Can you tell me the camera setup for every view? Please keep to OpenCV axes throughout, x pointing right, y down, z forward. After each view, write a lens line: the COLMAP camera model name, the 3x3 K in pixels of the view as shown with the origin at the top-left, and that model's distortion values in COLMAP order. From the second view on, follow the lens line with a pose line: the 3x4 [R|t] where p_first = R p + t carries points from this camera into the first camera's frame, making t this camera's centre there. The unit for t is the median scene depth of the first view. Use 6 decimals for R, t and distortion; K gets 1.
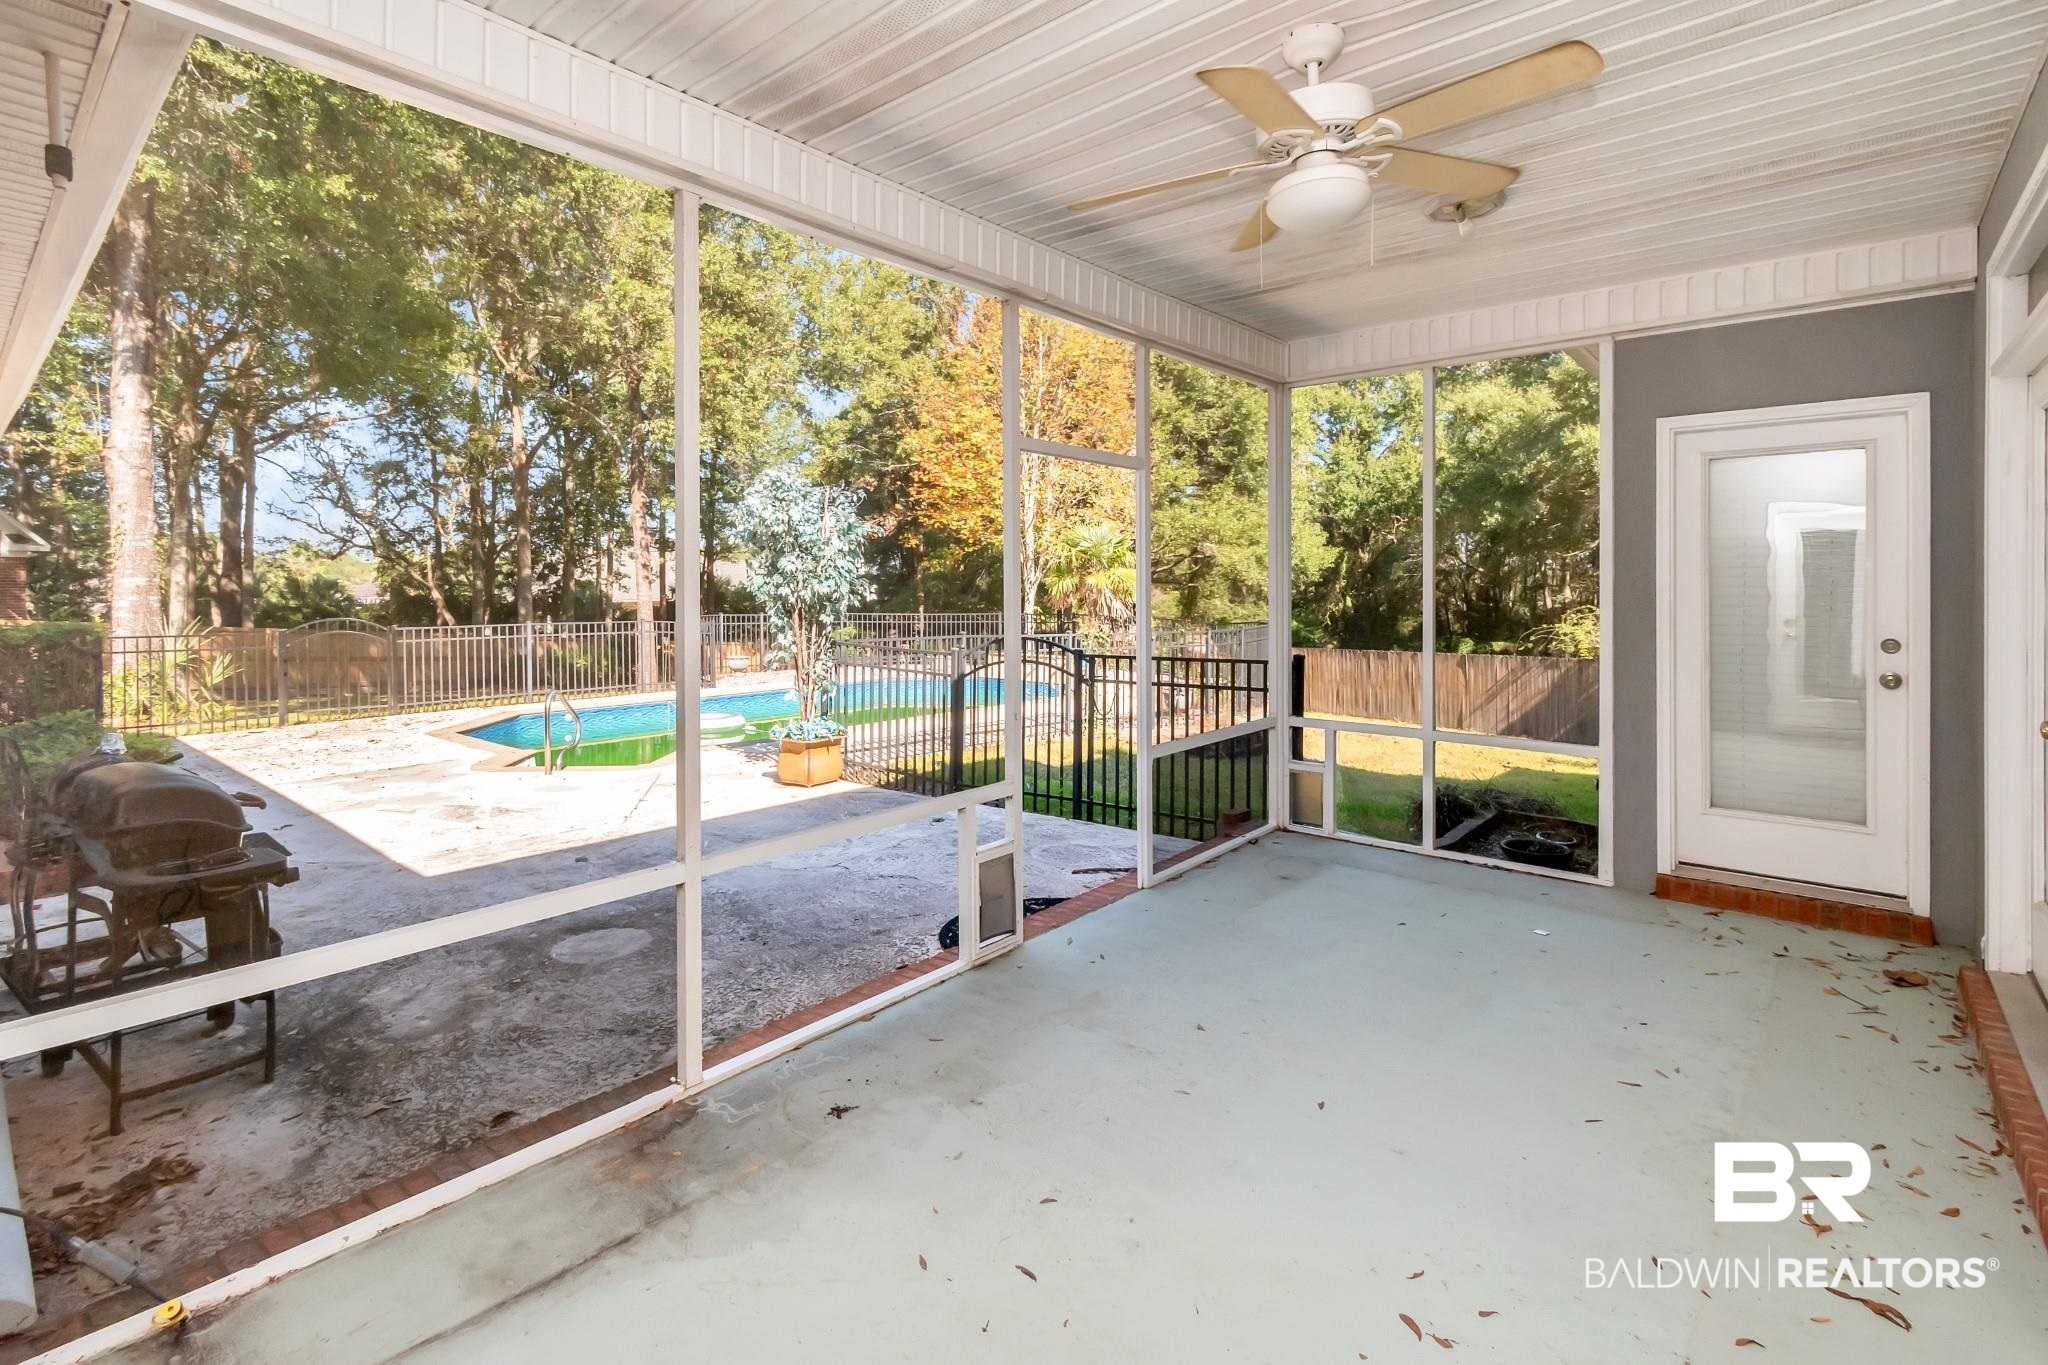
lens RADIAL K [[940.0, 0, 1027.5], [0, 940.0, 609.6], [0, 0, 1]] dist [0.000043, 0.000187]
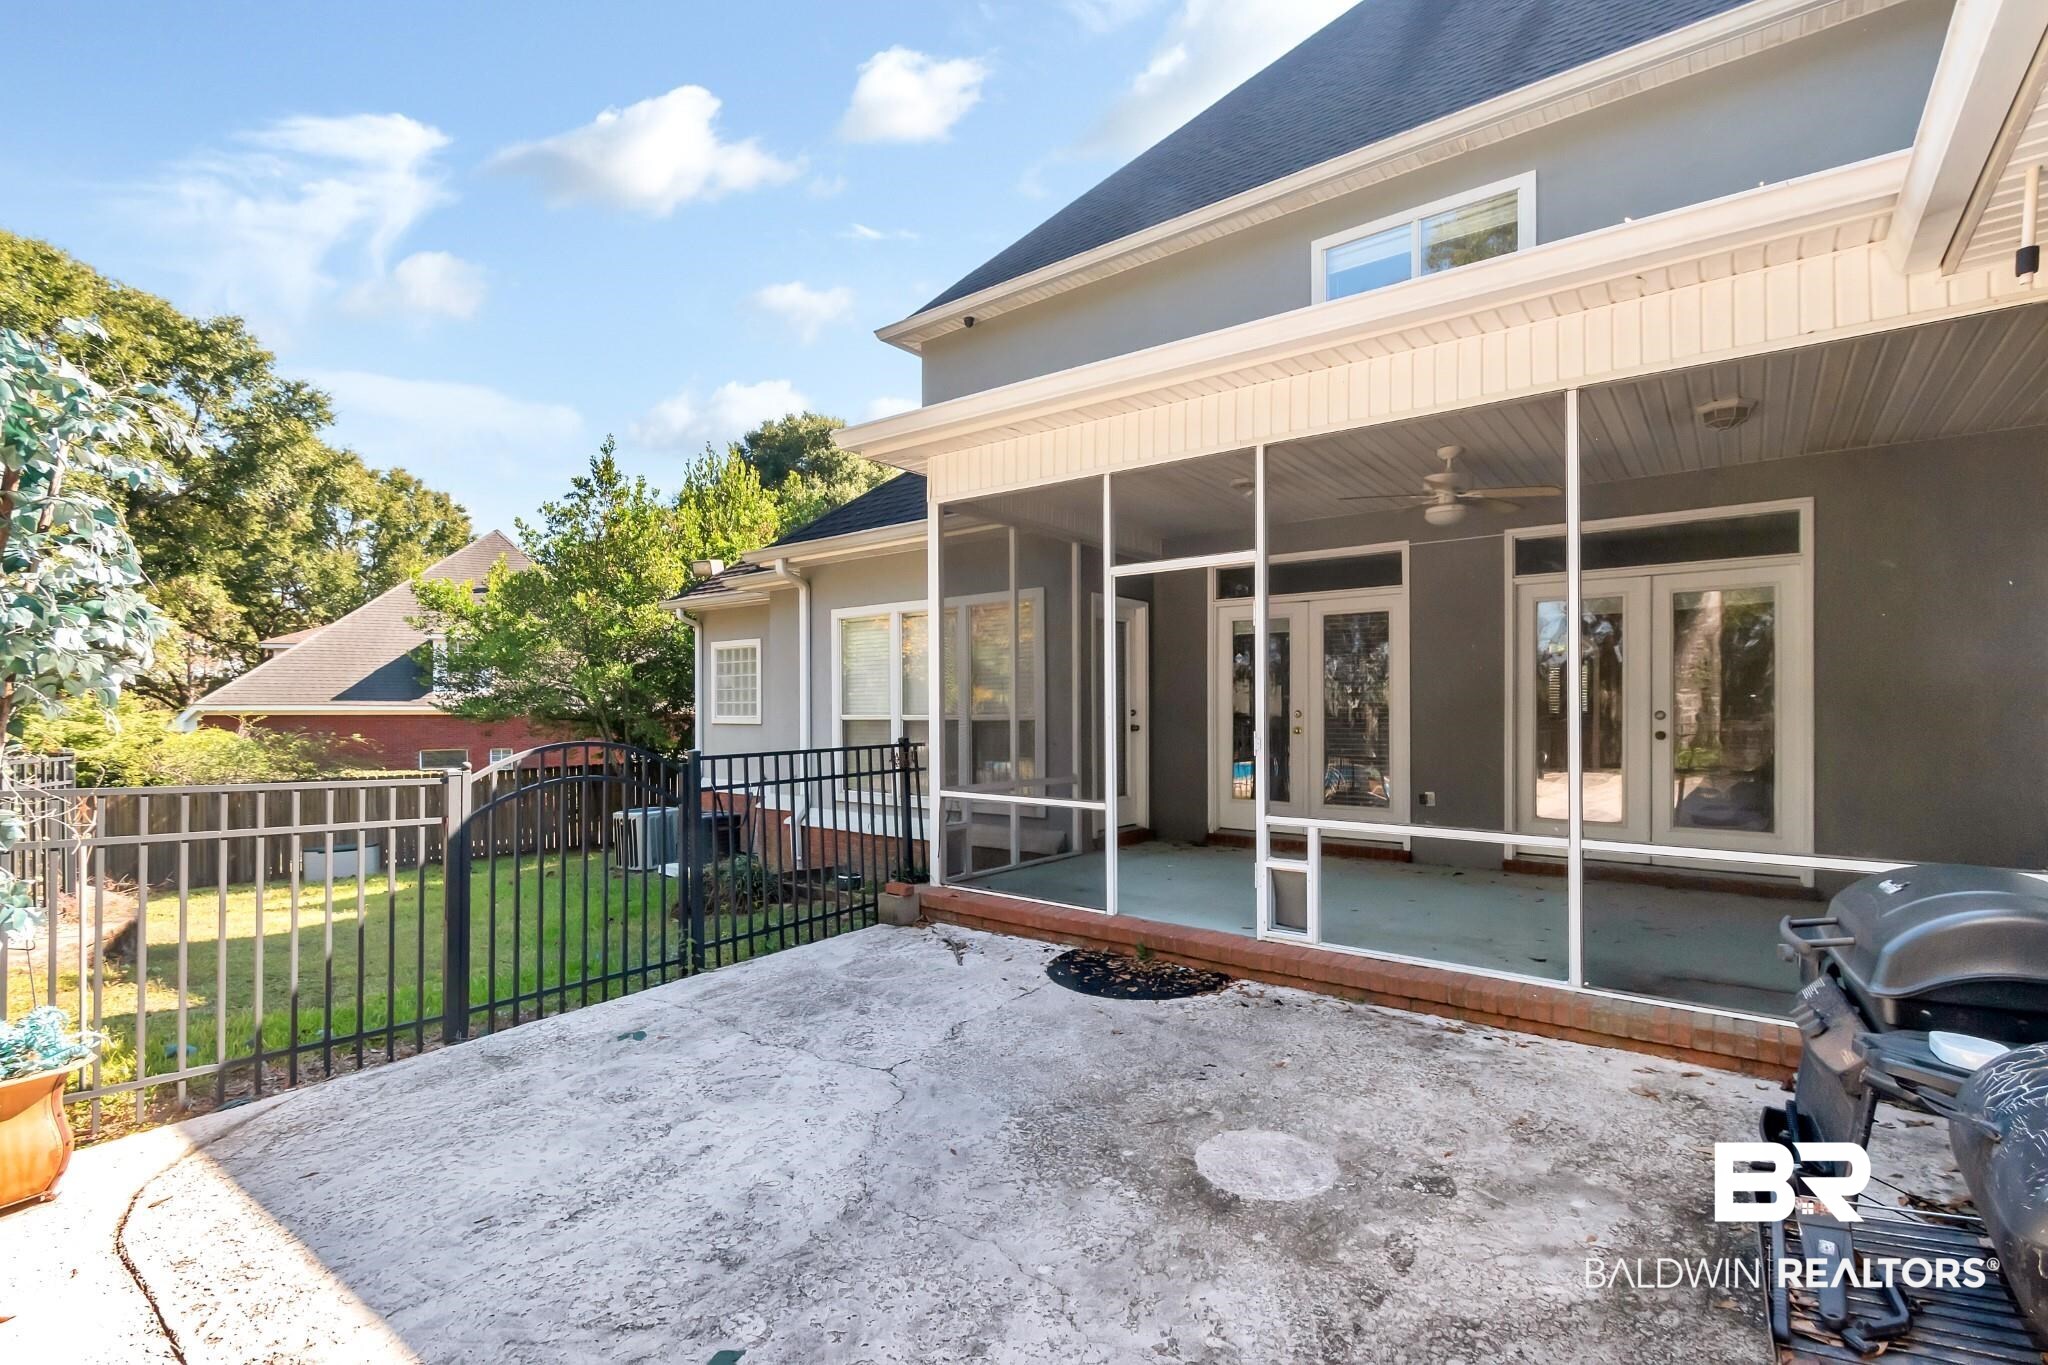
lens RADIAL K [[918.2, 0, 1025.6], [0, 918.2, 692.4], [0, 0, 1]] dist [0.001120, -0.000169]
pose [[-0.038971, 0.022730, 0.998982, -1.182699], [0.027435, 0.999389, -0.021669, 0.030430], [-0.998864, 0.026562, -0.039570, 1.263704]]
